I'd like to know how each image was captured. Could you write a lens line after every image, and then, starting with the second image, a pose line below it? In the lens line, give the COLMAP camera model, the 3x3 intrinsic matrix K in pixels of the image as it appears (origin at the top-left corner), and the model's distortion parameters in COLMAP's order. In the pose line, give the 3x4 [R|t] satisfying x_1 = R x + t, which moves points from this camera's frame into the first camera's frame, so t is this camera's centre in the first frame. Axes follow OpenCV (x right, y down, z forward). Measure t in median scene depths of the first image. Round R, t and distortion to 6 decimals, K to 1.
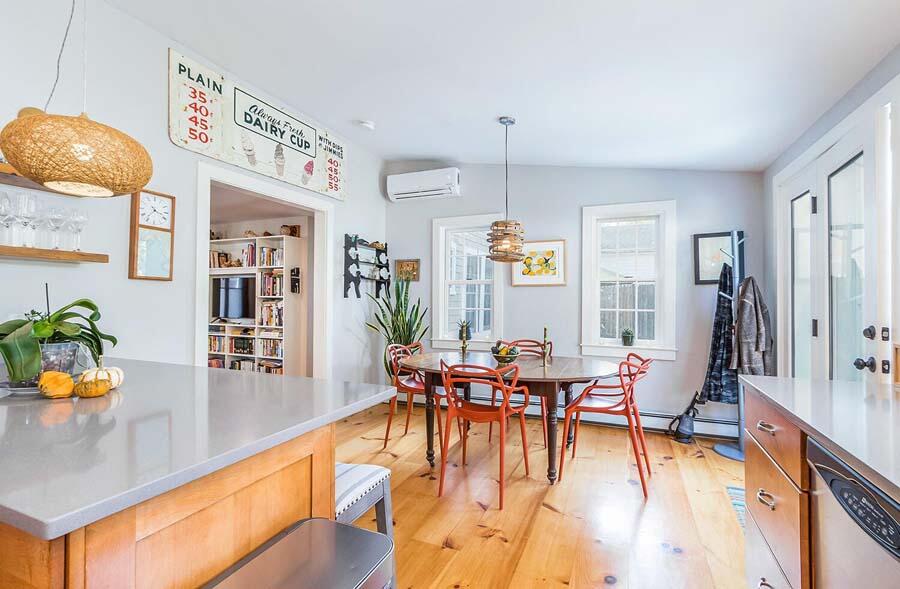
lens RADIAL K [[417.2, 0, 451.2], [0, 417.2, 277.7], [0, 0, 1]] dist [0.000150, -0.000565]
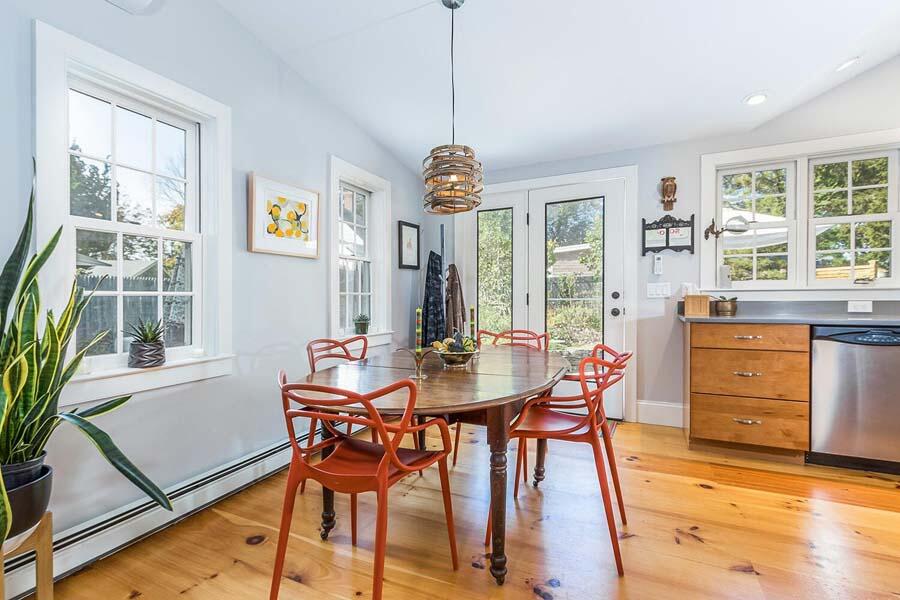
lens RADIAL K [[414.3, 0, 430.6], [0, 414.3, 296.7], [0, 0, 1]] dist [-0.000586, 0.000106]
pose [[0.064595, -0.000393, 0.997911, -0.447707], [-0.037145, 0.999306, 0.002798, 0.081951], [-0.997220, -0.037248, 0.064536, 0.855539]]
